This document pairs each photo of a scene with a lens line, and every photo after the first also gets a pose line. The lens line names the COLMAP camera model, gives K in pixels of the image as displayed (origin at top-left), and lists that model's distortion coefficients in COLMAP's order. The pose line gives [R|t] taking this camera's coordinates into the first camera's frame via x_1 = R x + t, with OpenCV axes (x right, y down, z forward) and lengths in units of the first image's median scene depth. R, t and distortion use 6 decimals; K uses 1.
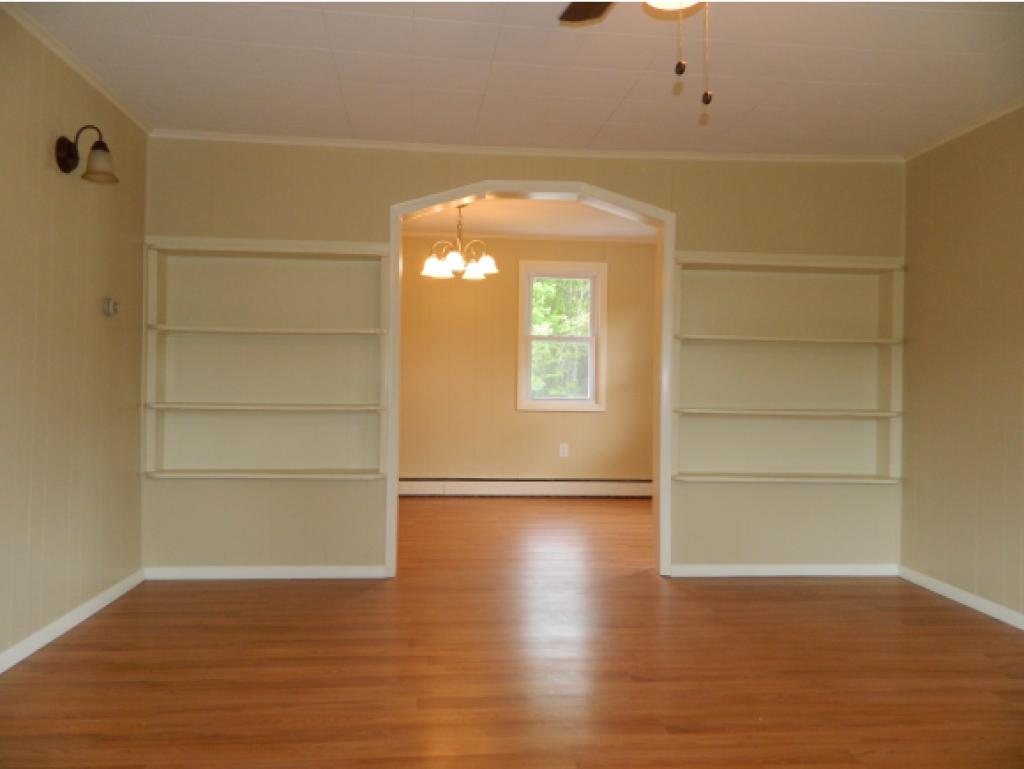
lens RADIAL K [[757.1, 0, 505.0], [0, 757.1, 383.8], [0, 0, 1]] dist [0.005373, 0.000637]
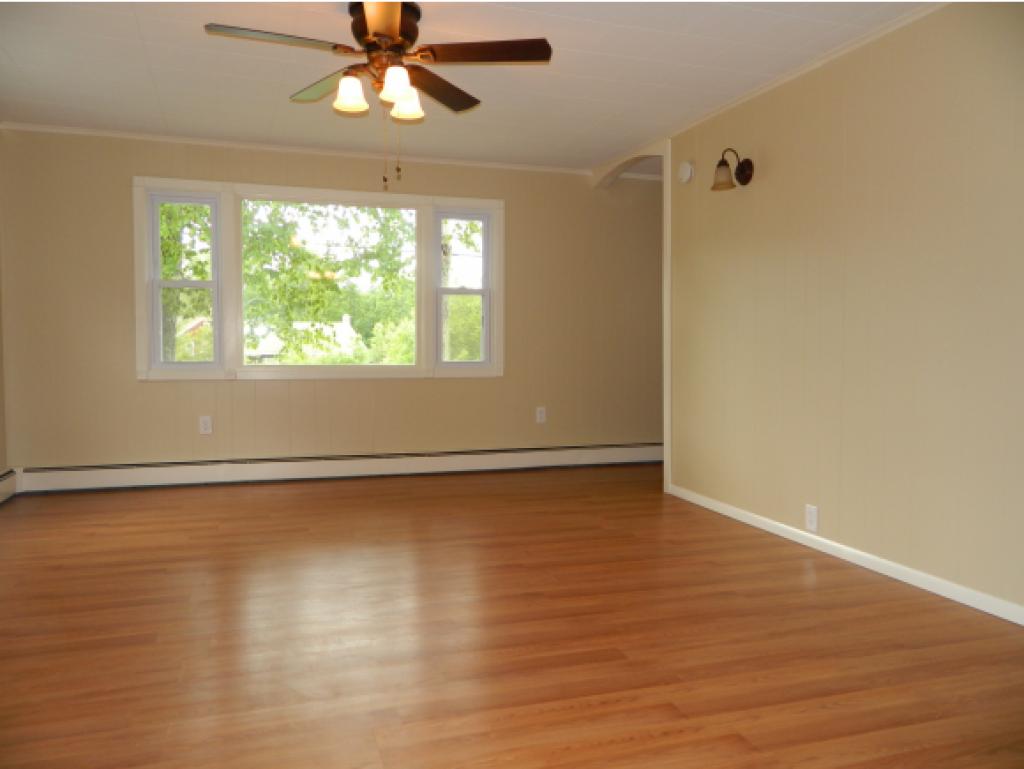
lens RADIAL K [[757.1, 0, 505.0], [0, 757.1, 383.8], [0, 0, 1]] dist [0.005373, 0.000637]
pose [[-0.975900, -0.001979, -0.218208, 0.237369], [-0.007967, 0.999615, 0.026565, 0.041927], [0.218071, 0.027664, -0.975541, 1.816719]]
